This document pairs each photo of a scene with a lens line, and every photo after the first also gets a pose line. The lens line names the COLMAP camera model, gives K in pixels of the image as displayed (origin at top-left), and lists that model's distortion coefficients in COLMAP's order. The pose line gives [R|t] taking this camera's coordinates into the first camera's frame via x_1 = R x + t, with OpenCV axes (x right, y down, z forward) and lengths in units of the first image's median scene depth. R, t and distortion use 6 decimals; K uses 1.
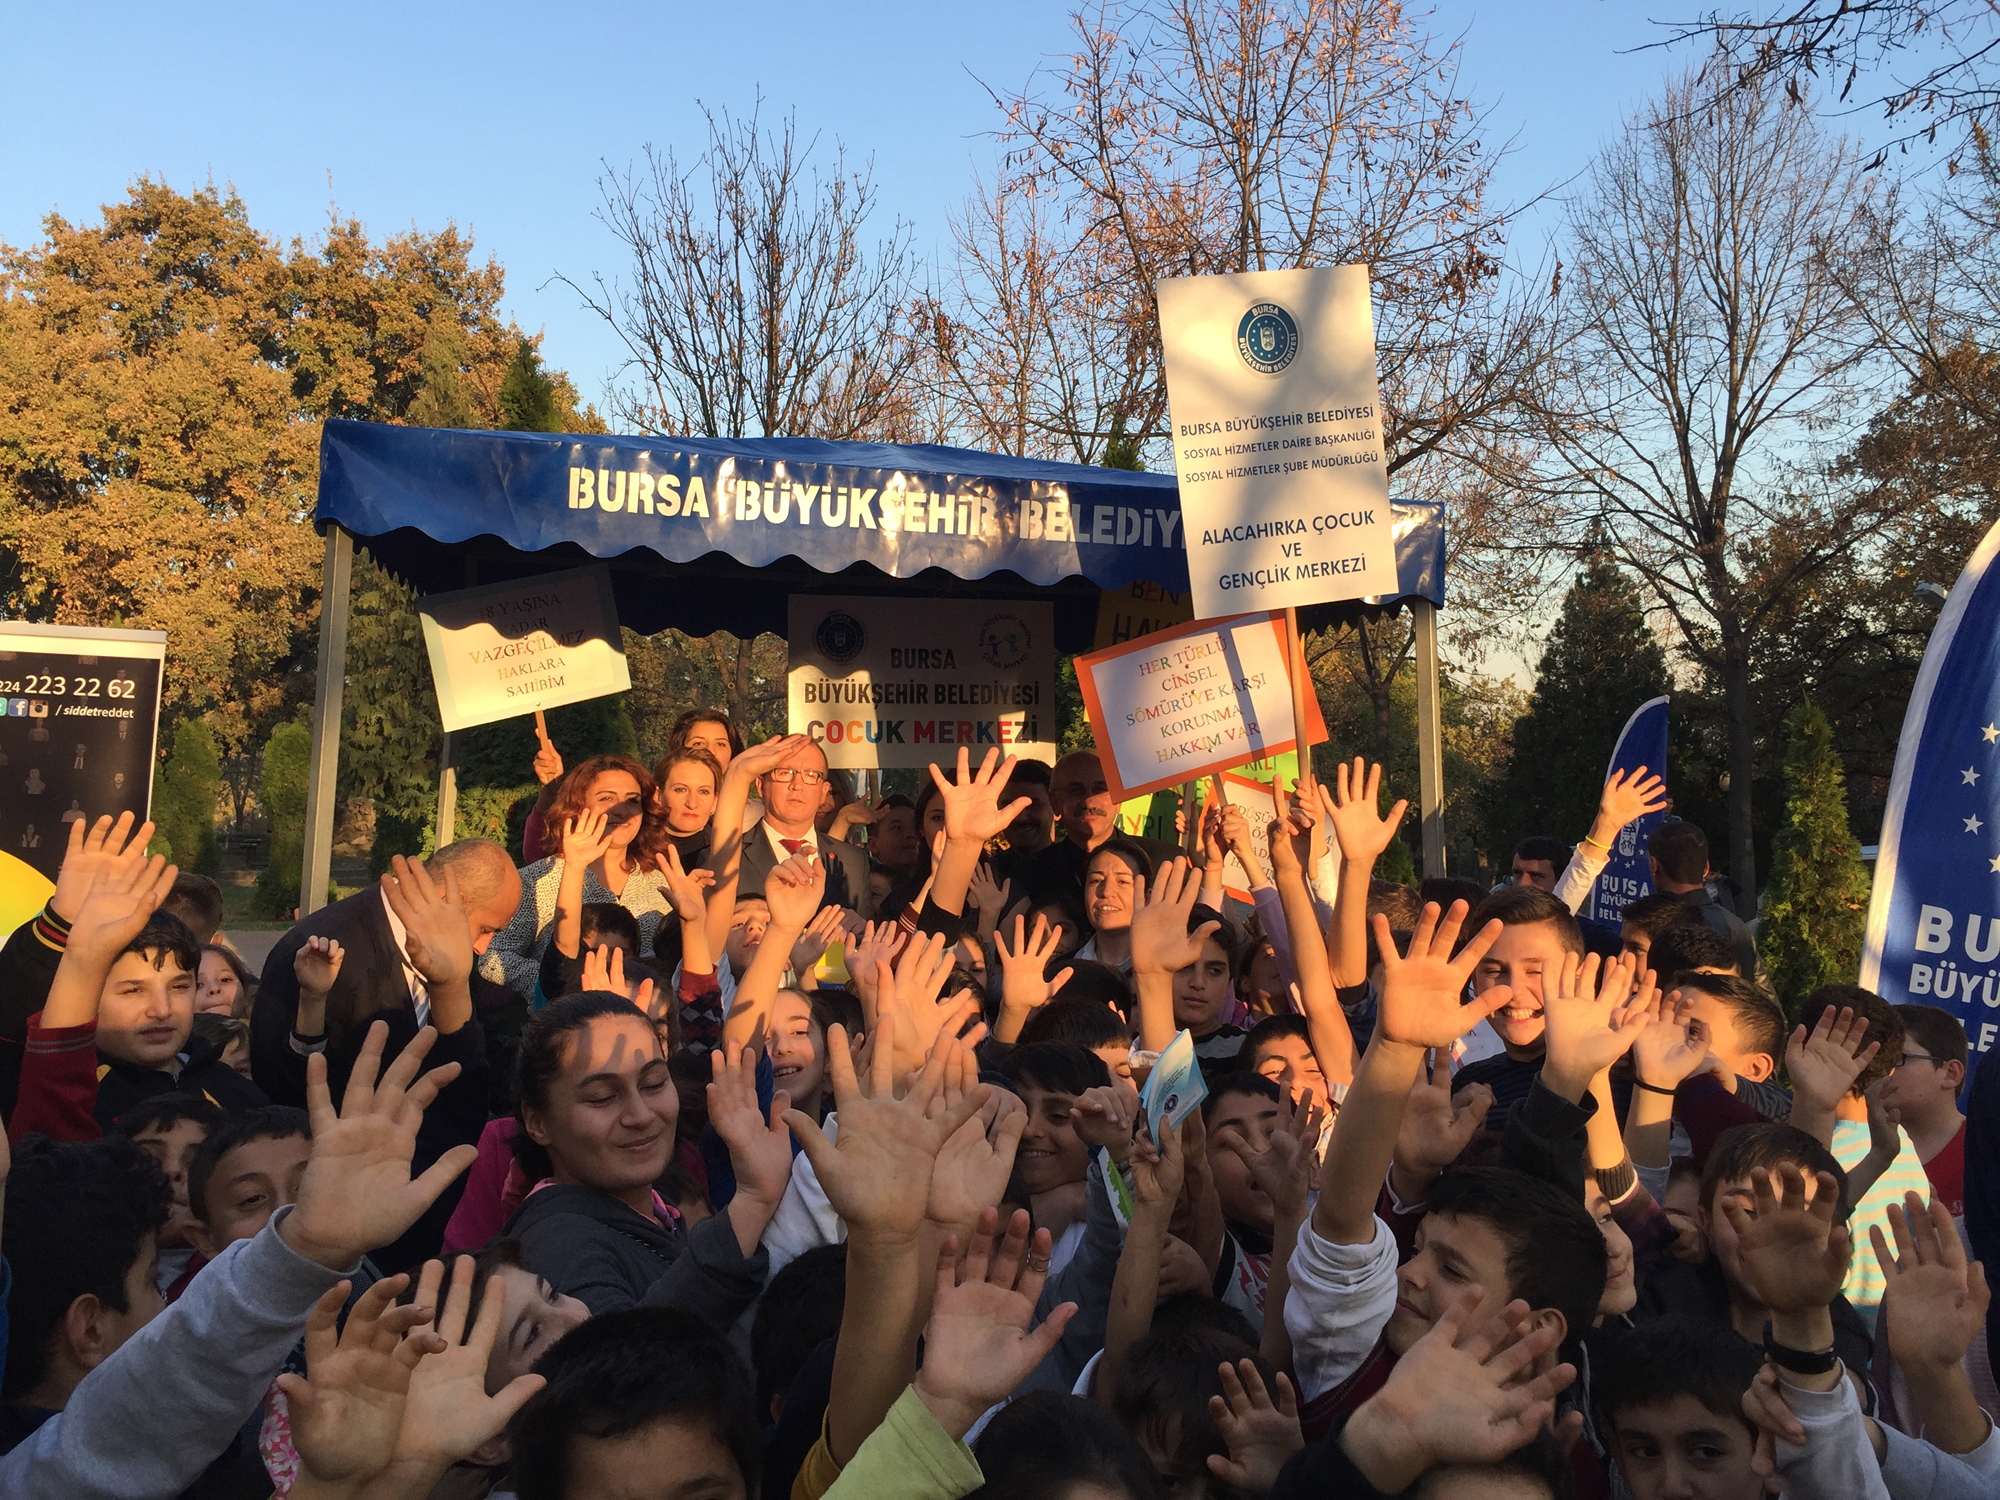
lens RADIAL K [[1701.6, 0, 994.5], [0, 1701.6, 798.6], [0, 0, 1]] dist [0.069760, -0.089420]
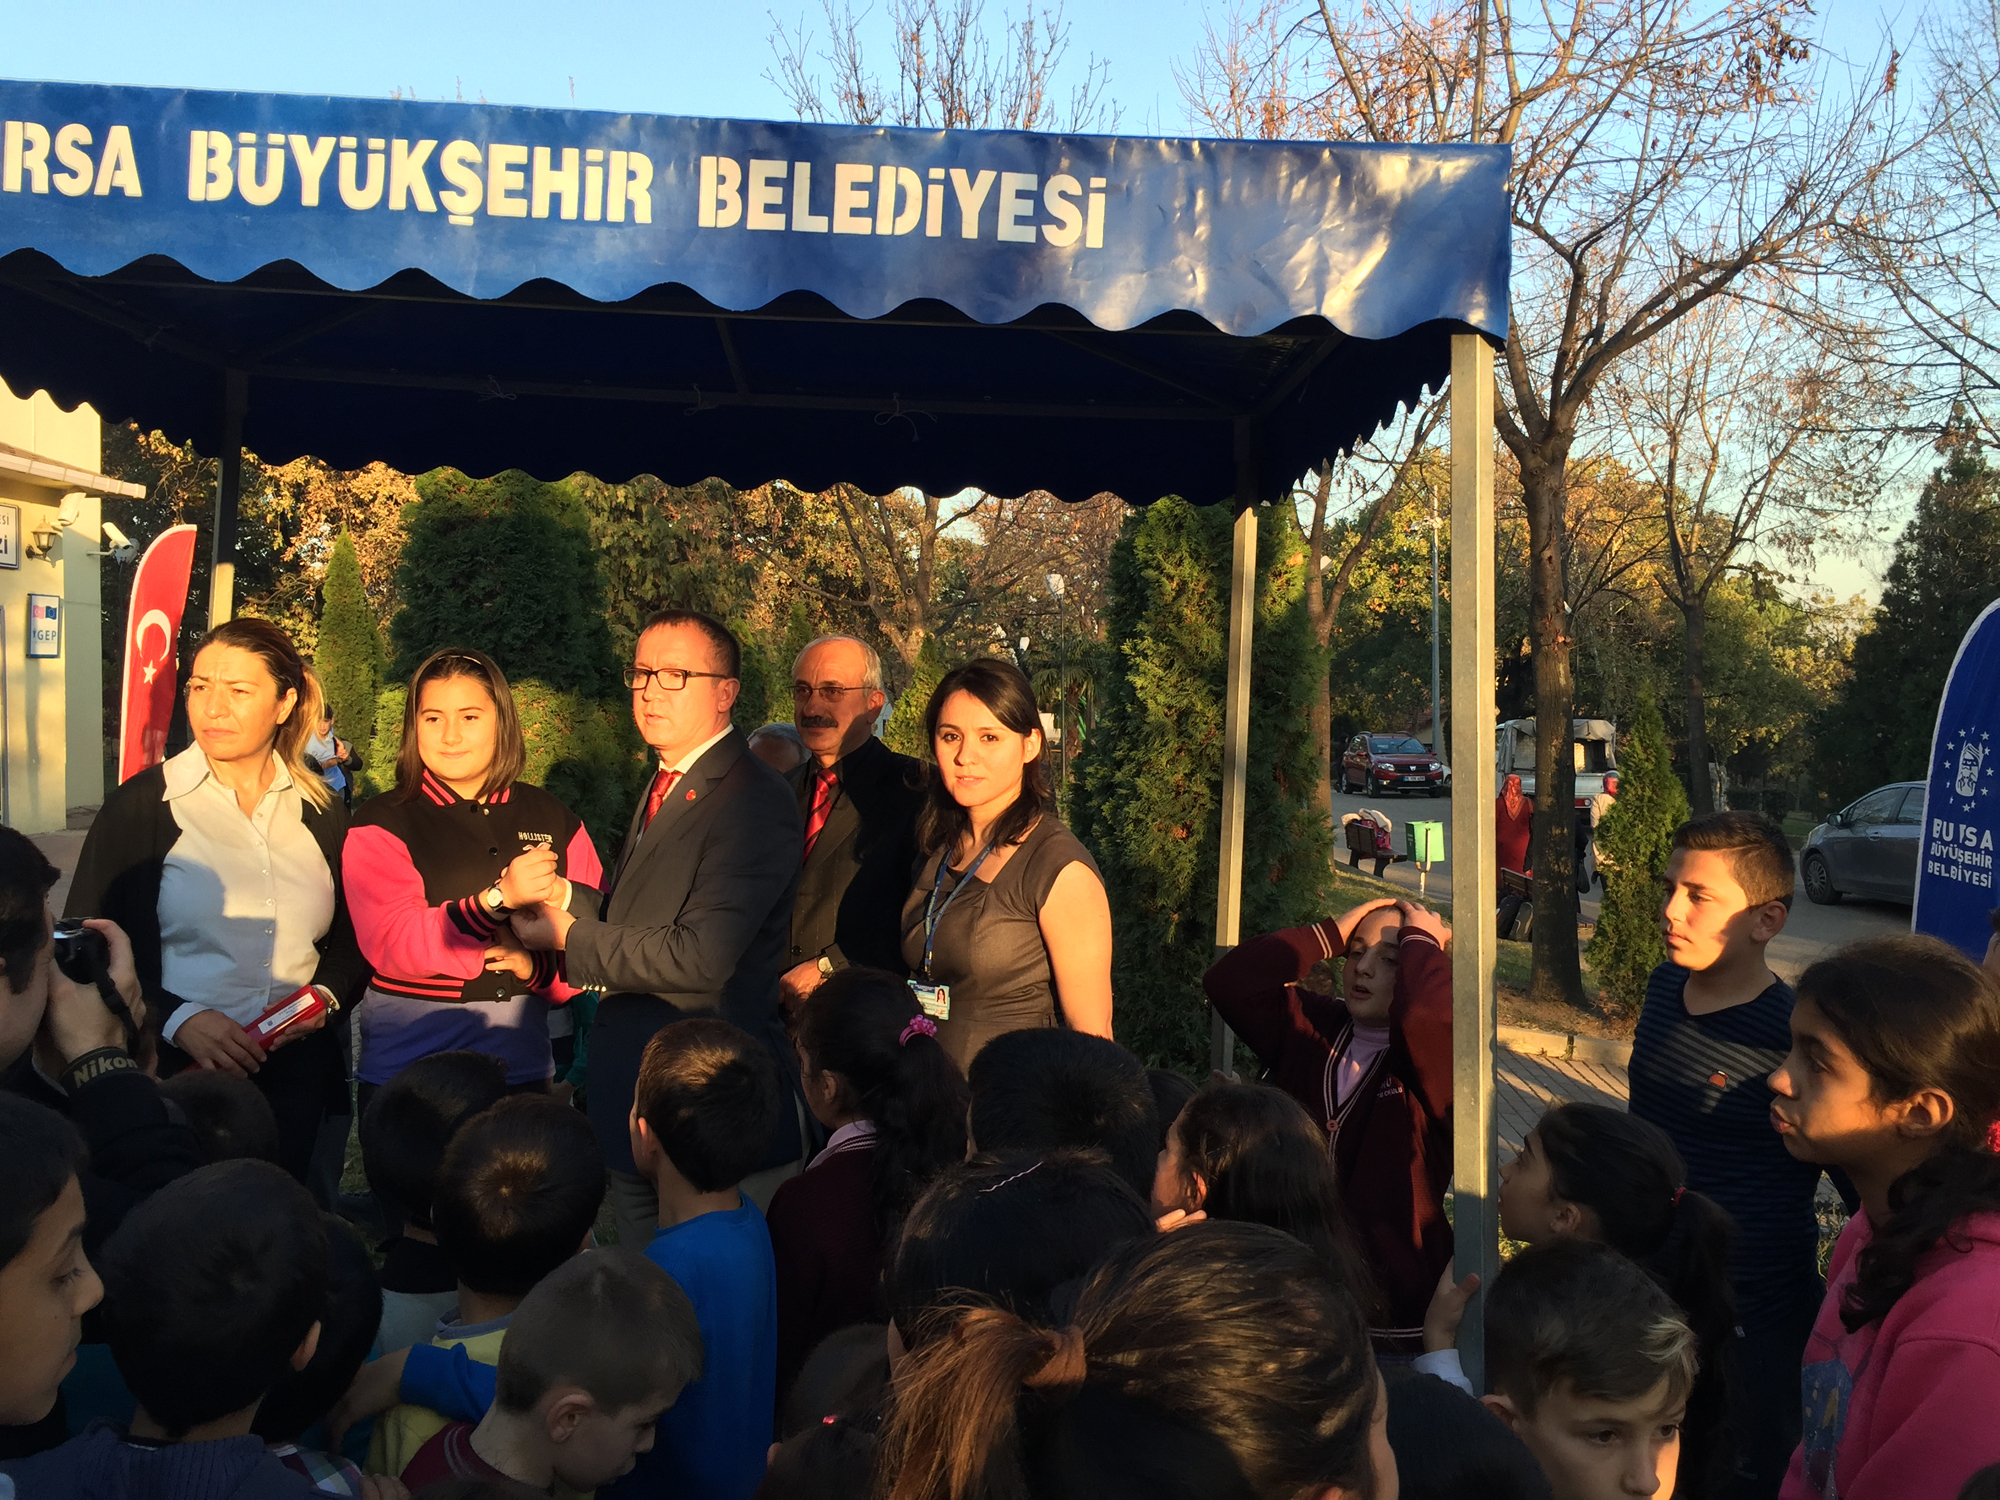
lens RADIAL K [[1701.6, 0, 998.6], [0, 1701.6, 761.6], [0, 0, 1]] dist [0.069760, -0.089420]
pose [[0.984958, 0.012195, -0.172366, 0.051109], [-0.008288, 0.999693, 0.023368, 0.002019], [0.172598, -0.021588, 0.984756, 0.112408]]
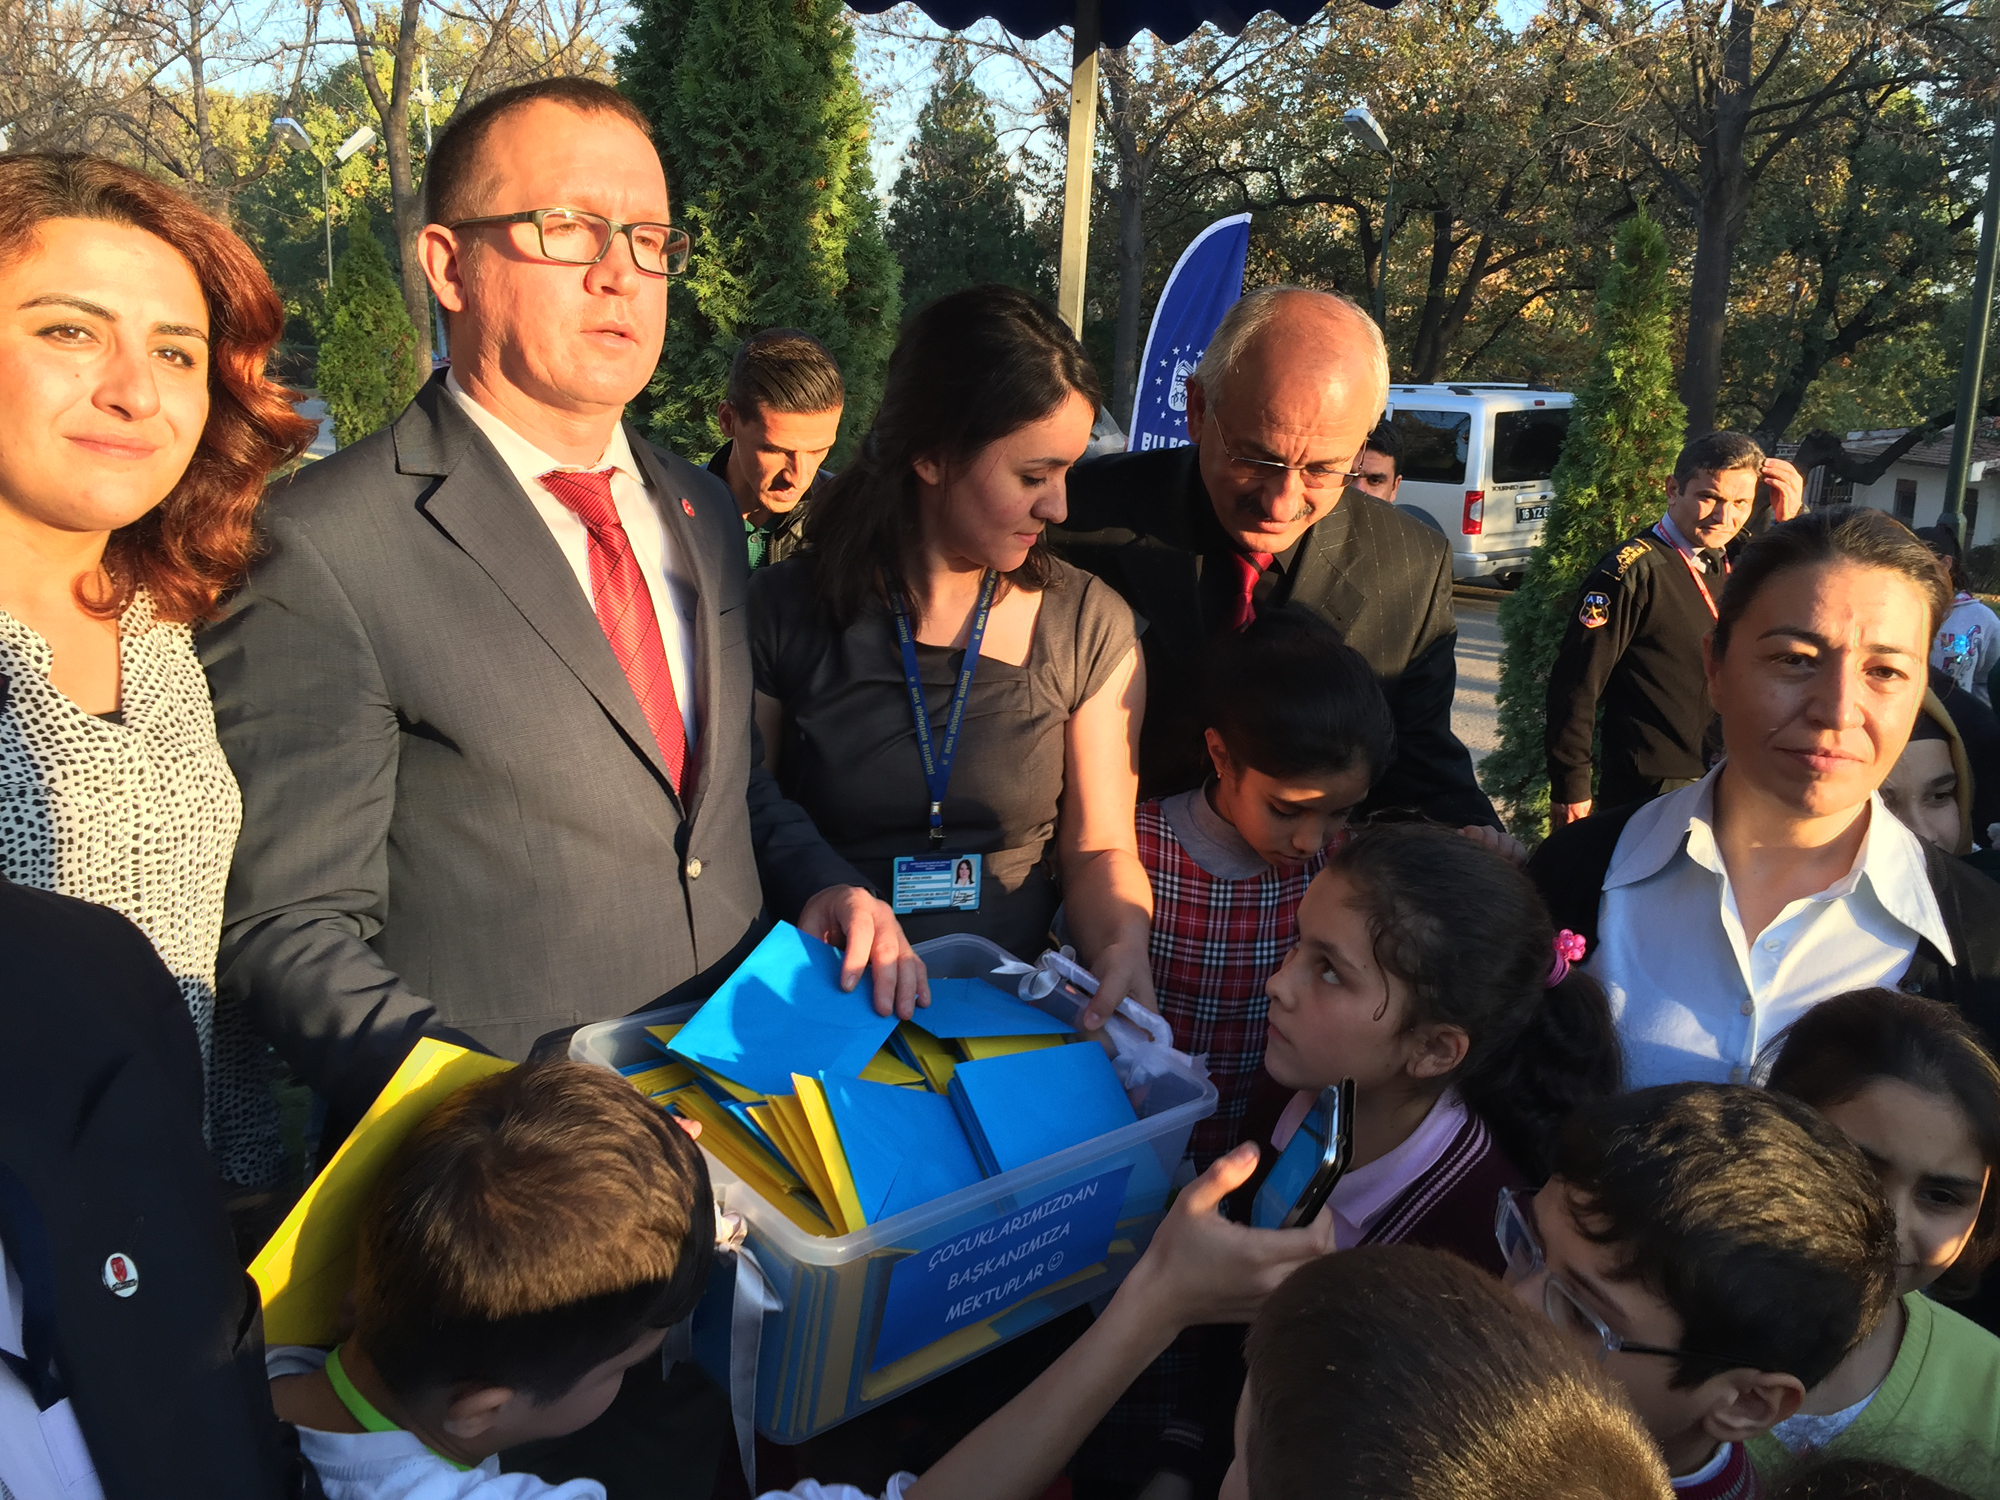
lens RADIAL K [[1701.6, 0, 992.4], [0, 1701.6, 732.0], [0, 0, 1]] dist [0.069760, -0.089420]
pose [[0.914517, -0.076529, 0.397242, -0.047615], [-0.015804, 0.974435, 0.224111, 0.000184], [-0.404238, -0.211232, 0.889929, 0.194879]]
